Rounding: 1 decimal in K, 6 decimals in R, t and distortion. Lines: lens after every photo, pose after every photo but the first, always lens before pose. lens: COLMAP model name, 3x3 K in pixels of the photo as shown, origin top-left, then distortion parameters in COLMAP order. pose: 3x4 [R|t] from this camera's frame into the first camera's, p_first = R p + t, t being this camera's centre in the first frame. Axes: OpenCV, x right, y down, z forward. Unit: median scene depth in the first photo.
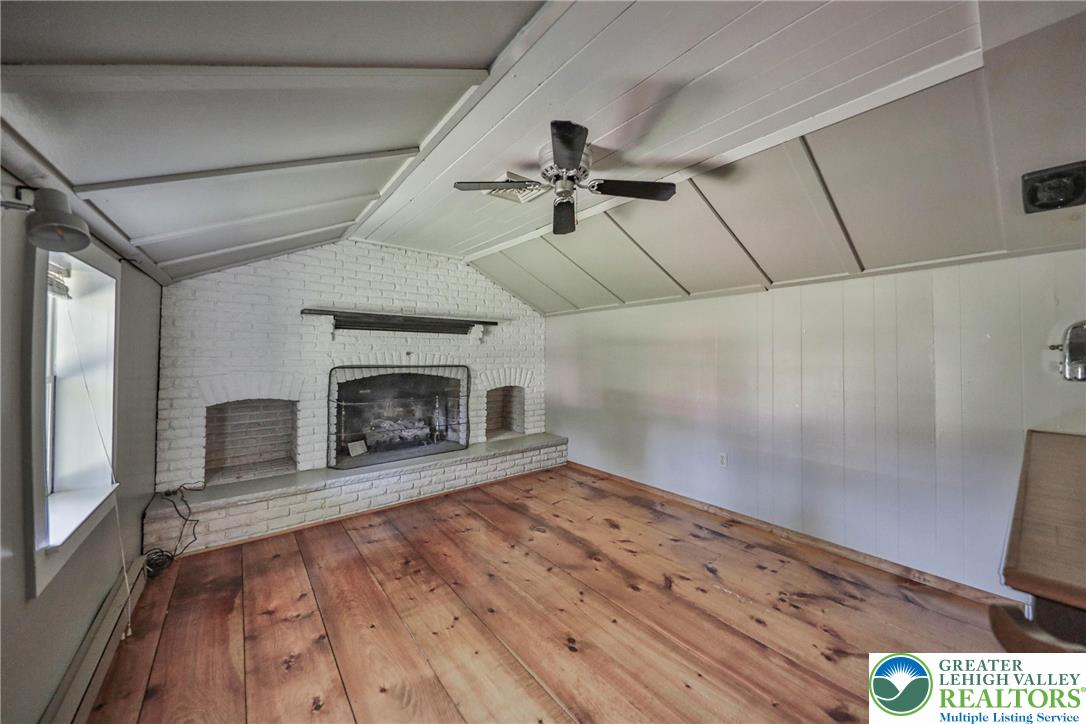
lens RADIAL K [[369.7, 0, 546.3], [0, 369.7, 347.4], [0, 0, 1]] dist [-0.000844, -0.000135]
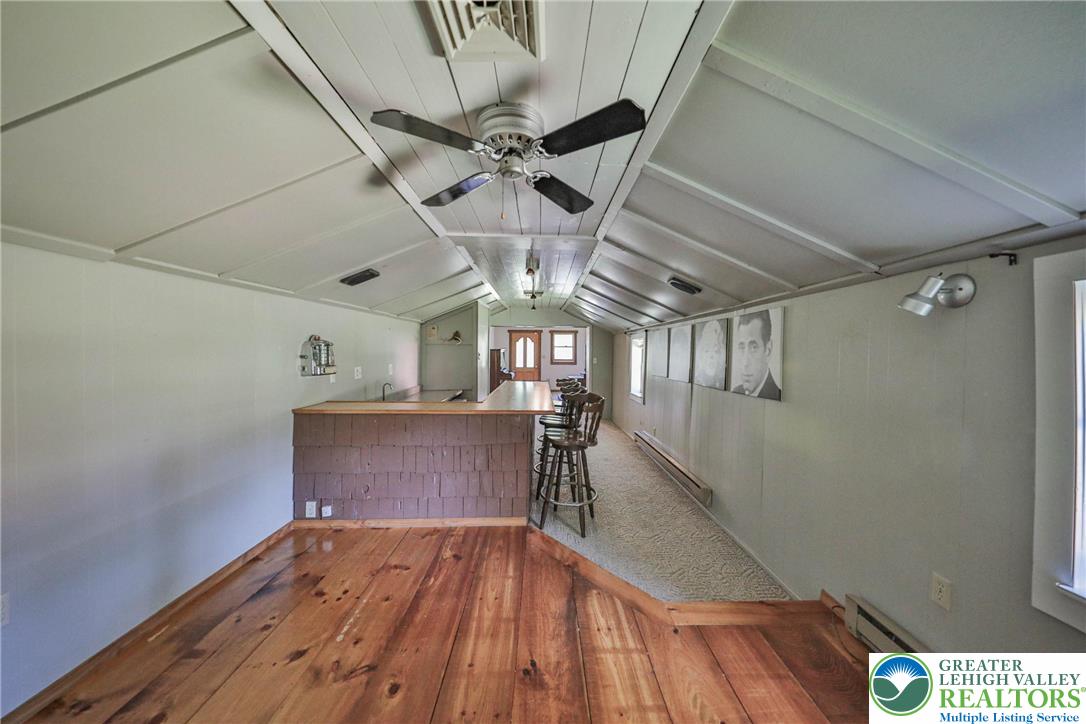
lens RADIAL K [[369.7, 0, 546.3], [0, 369.7, 347.4], [0, 0, 1]] dist [-0.000844, -0.000135]
pose [[-0.779626, -0.002083, 0.626241, -0.541040], [-0.016051, 0.999732, -0.016657, -0.030151], [-0.626039, -0.023037, -0.779451, 1.644508]]
